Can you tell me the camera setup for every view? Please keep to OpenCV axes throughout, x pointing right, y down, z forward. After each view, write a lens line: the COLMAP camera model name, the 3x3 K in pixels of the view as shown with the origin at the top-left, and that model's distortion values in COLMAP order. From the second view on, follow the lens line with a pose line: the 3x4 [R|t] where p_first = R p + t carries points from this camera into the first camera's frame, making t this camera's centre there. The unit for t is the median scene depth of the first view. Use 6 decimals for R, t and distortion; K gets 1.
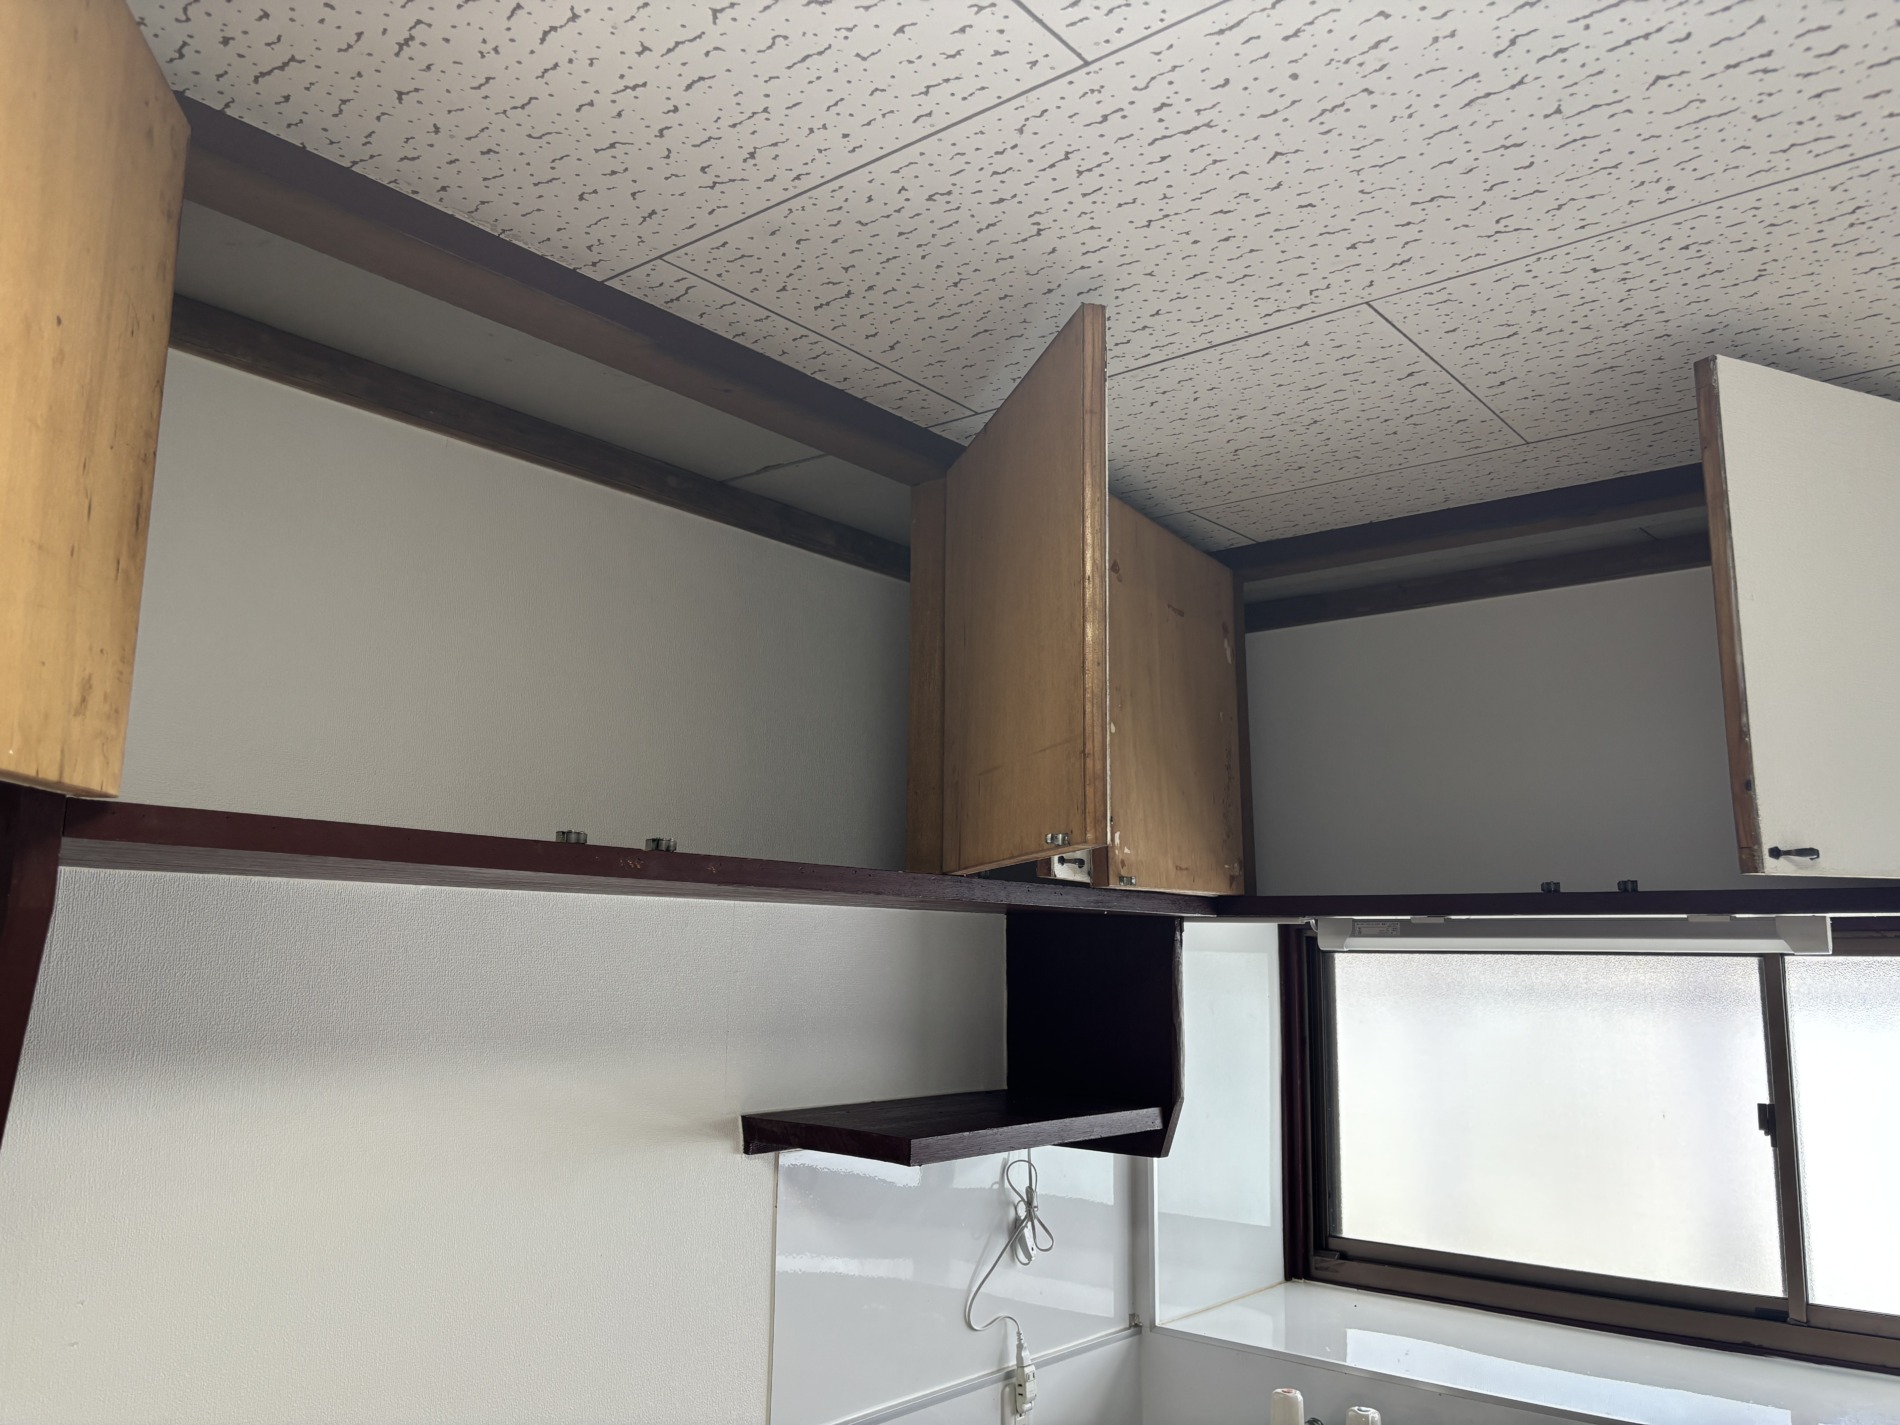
lens RADIAL K [[1438.4, 0, 953.5], [0, 1438.4, 723.5], [0, 0, 1]] dist [0.034326, -0.052519]
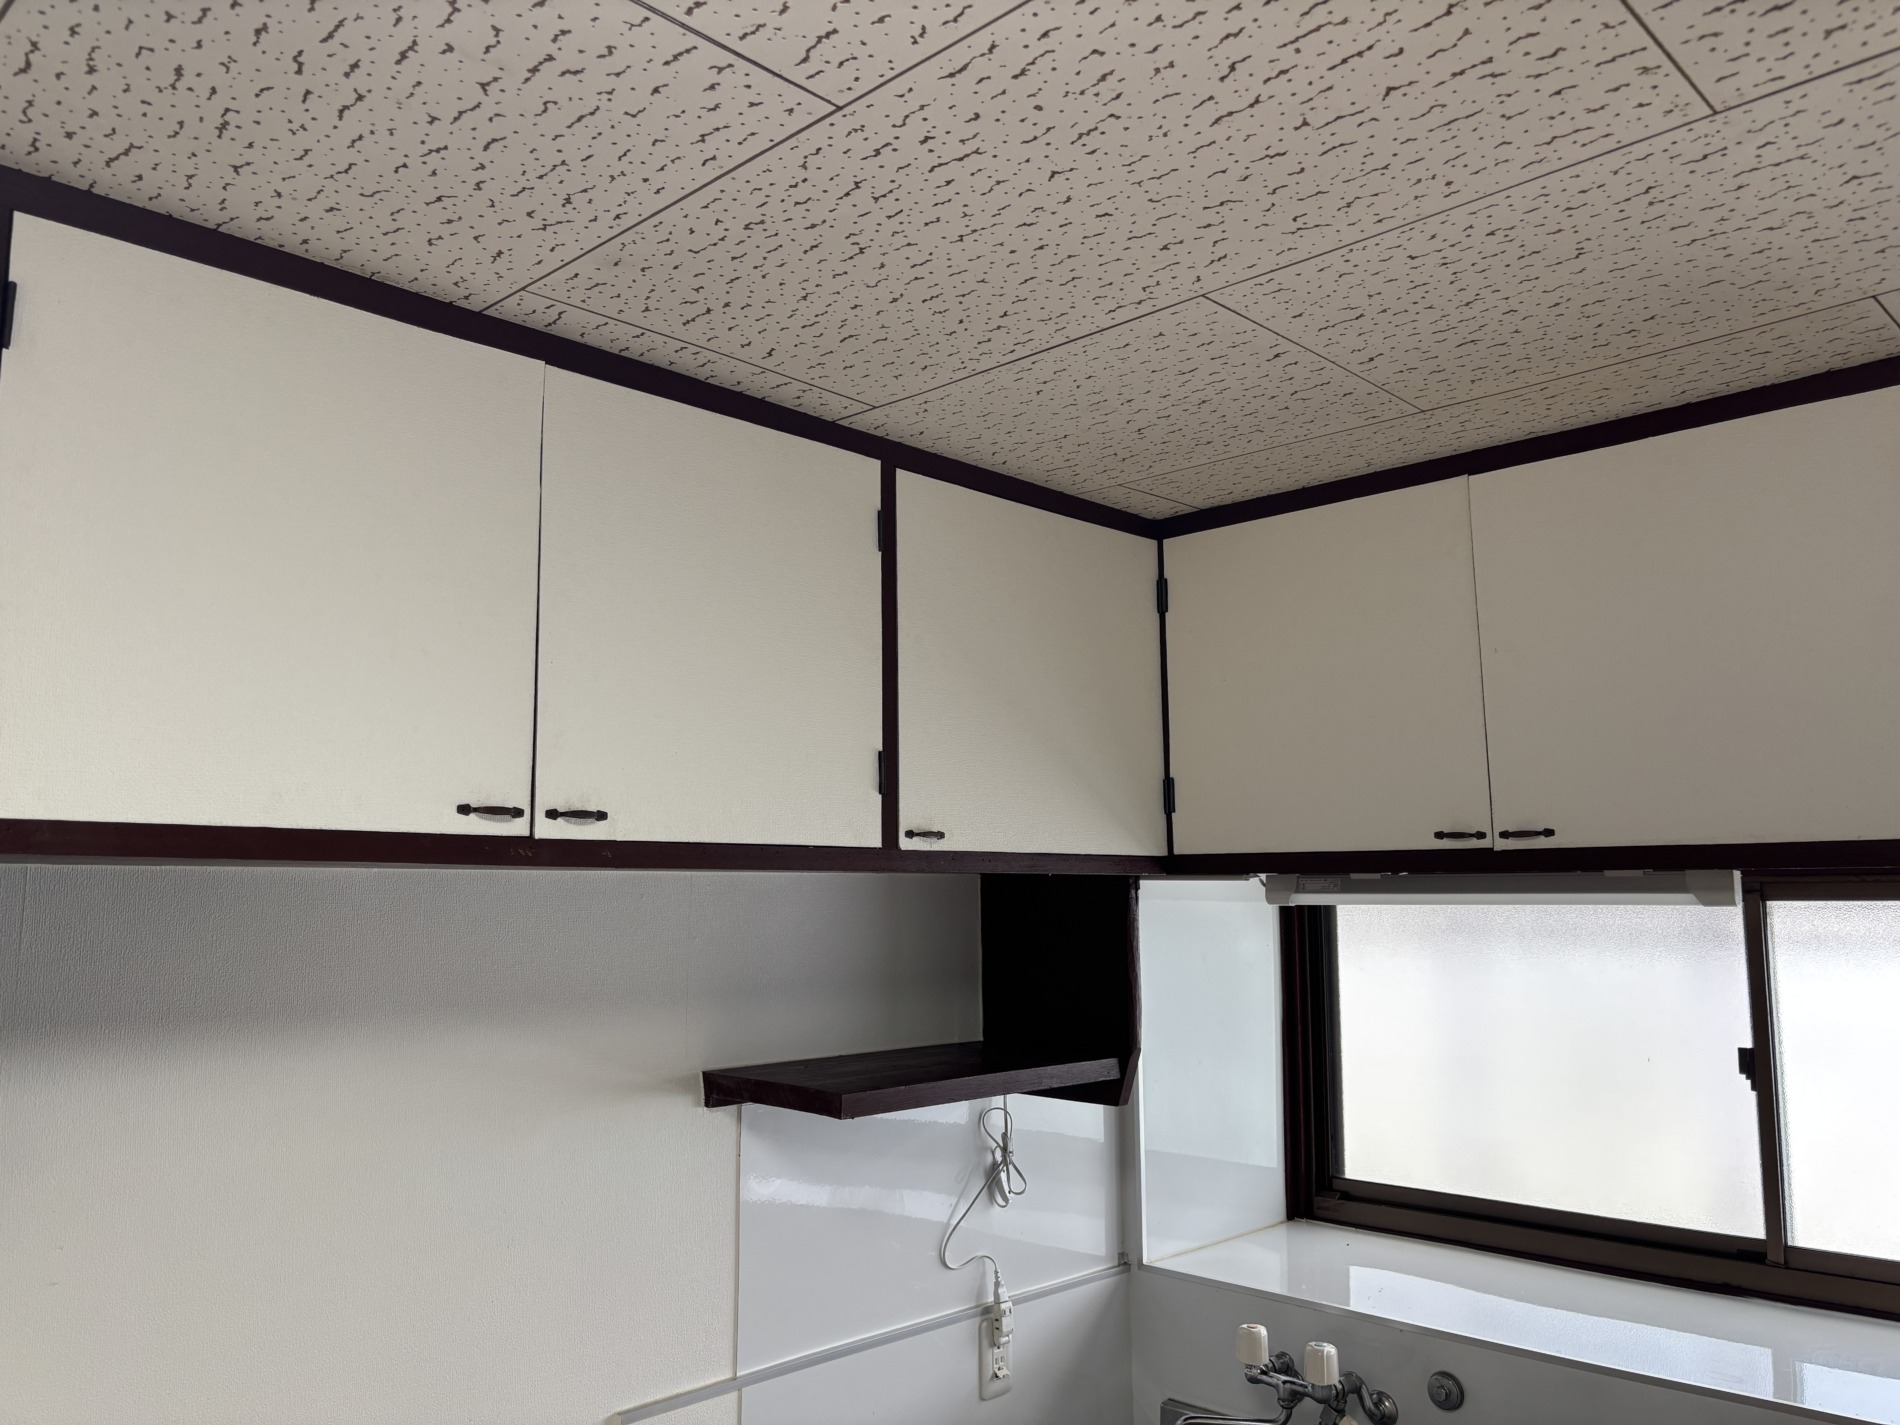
lens RADIAL K [[1438.4, 0, 965.6], [0, 1438.4, 720.0], [0, 0, 1]] dist [0.034326, -0.052519]
pose [[0.996666, -0.026080, -0.077314, 0.135115], [0.029188, 0.998799, 0.039346, -0.024378], [0.076195, -0.041471, 0.996230, -0.037620]]
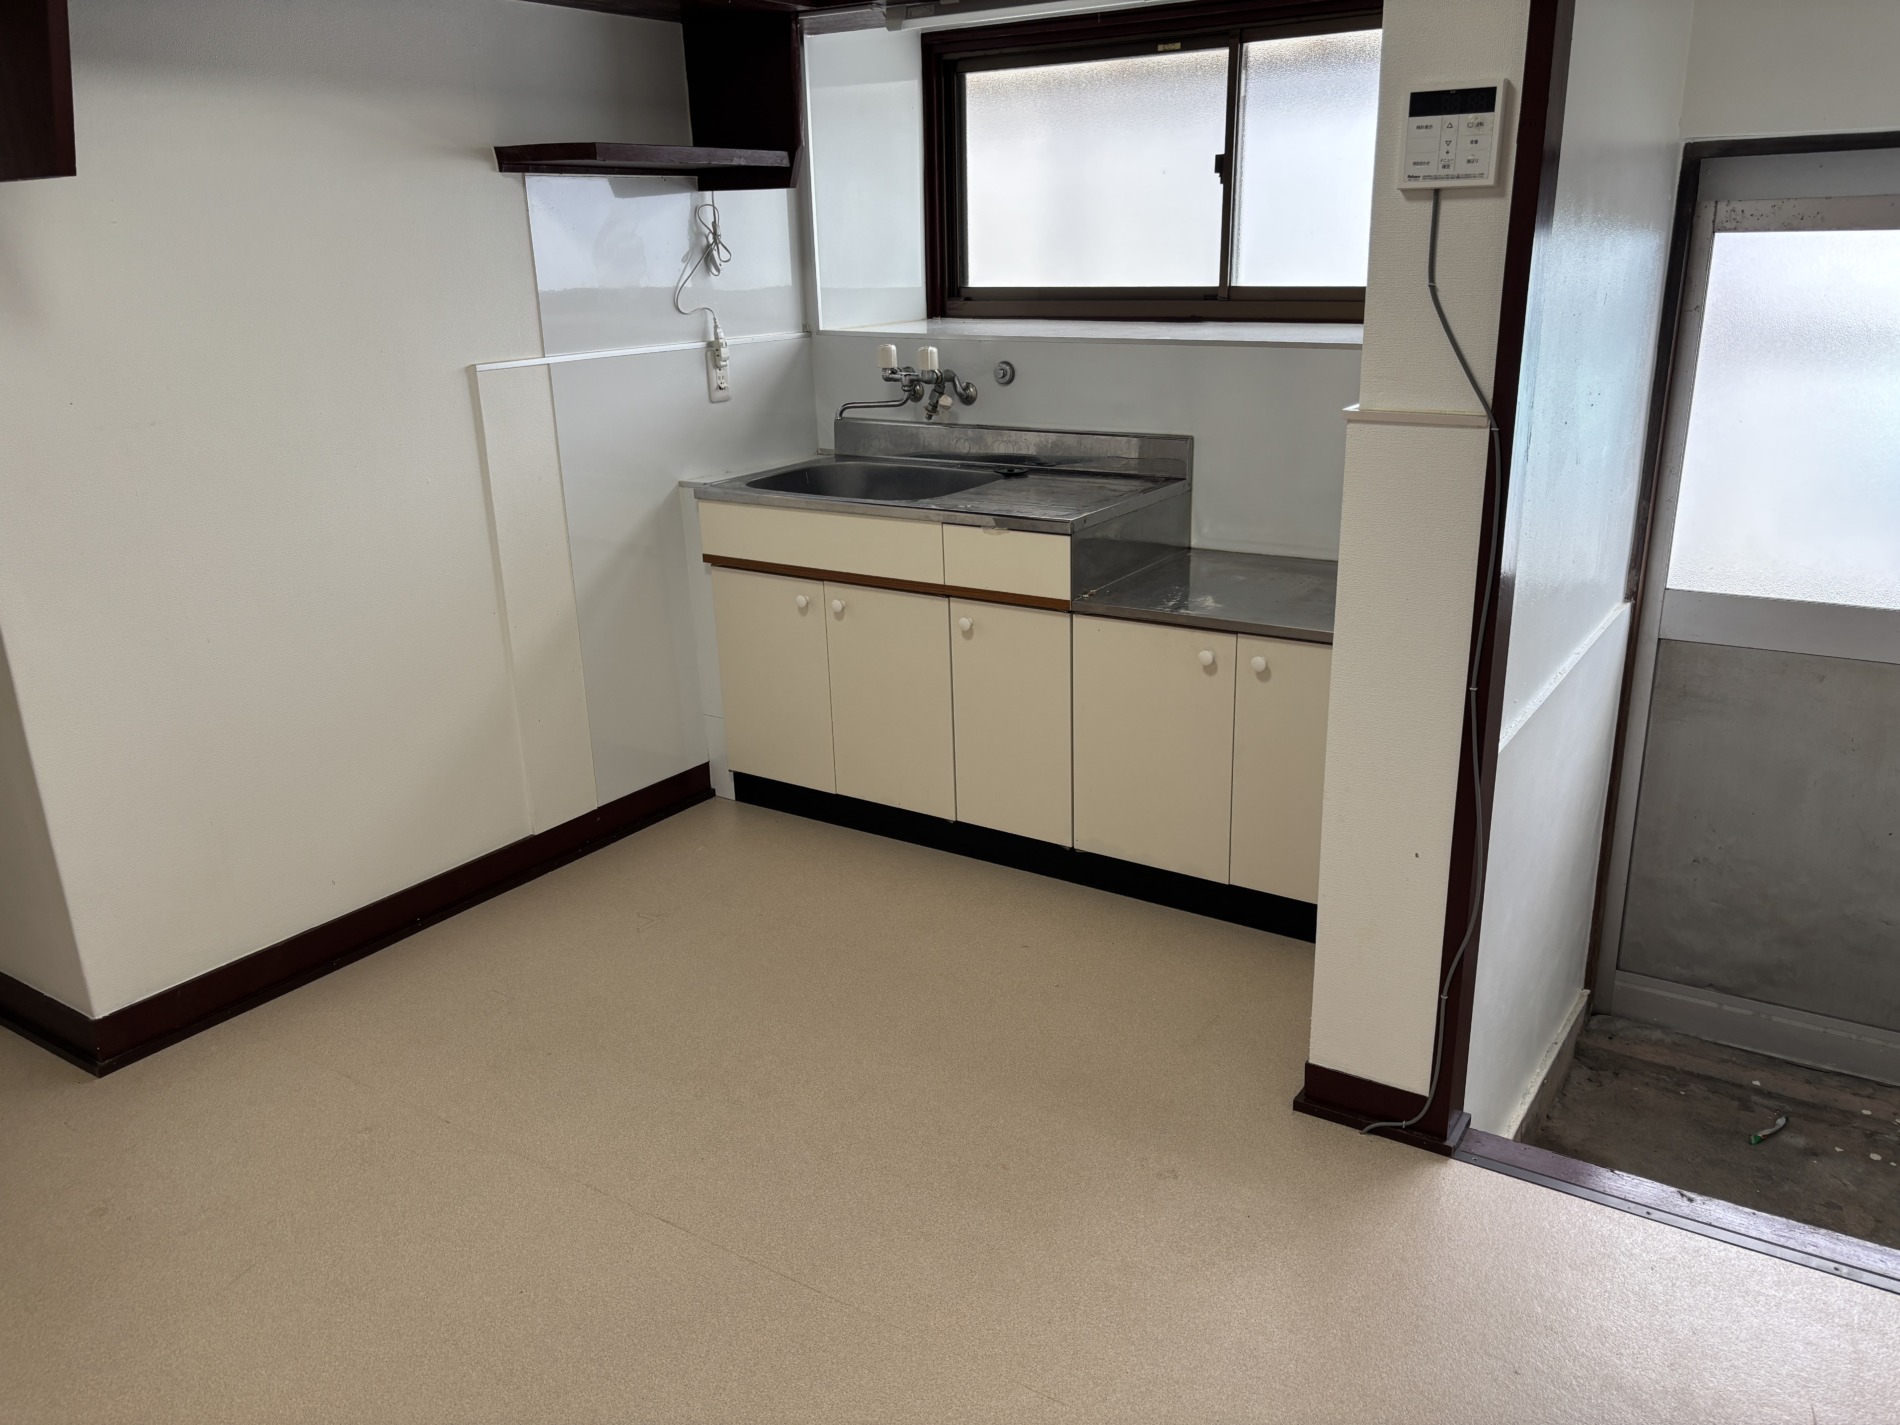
lens RADIAL K [[1438.4, 0, 958.7], [0, 1438.4, 727.1], [0, 0, 1]] dist [0.034326, -0.052519]
pose [[0.995126, -0.064201, 0.074846, 0.189794], [0.021152, 0.880324, 0.473902, 0.094932], [-0.096314, -0.470009, 0.877391, -0.686994]]
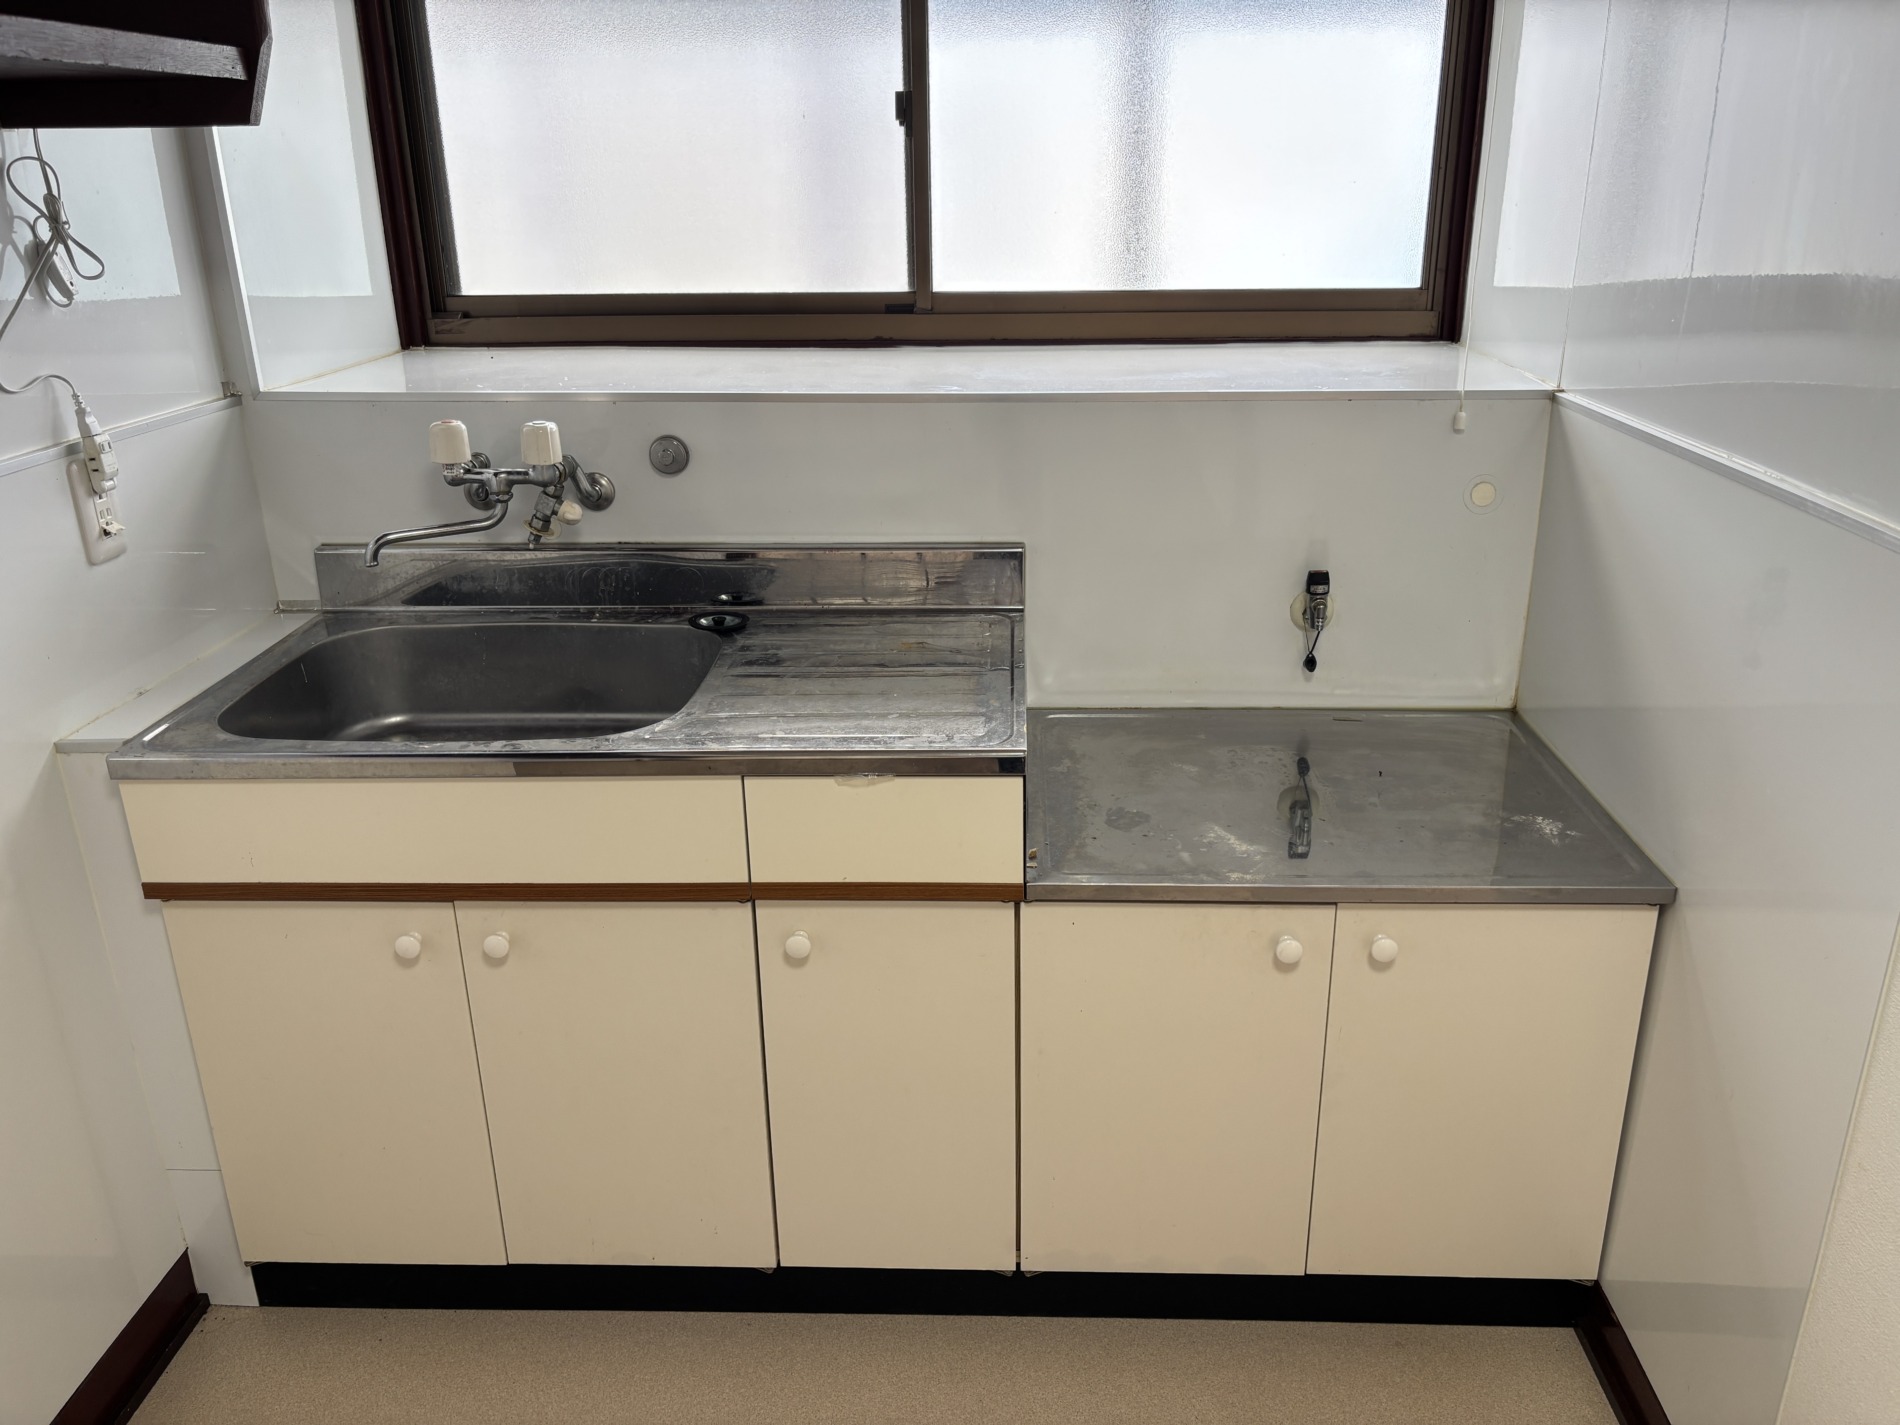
lens RADIAL K [[1438.4, 0, 950.1], [0, 1438.4, 694.3], [0, 0, 1]] dist [0.034326, -0.052519]
pose [[0.802229, -0.226646, 0.552323, -0.045683], [-0.072466, 0.881331, 0.466909, 0.211147], [-0.592602, -0.414593, 0.690605, 0.190507]]
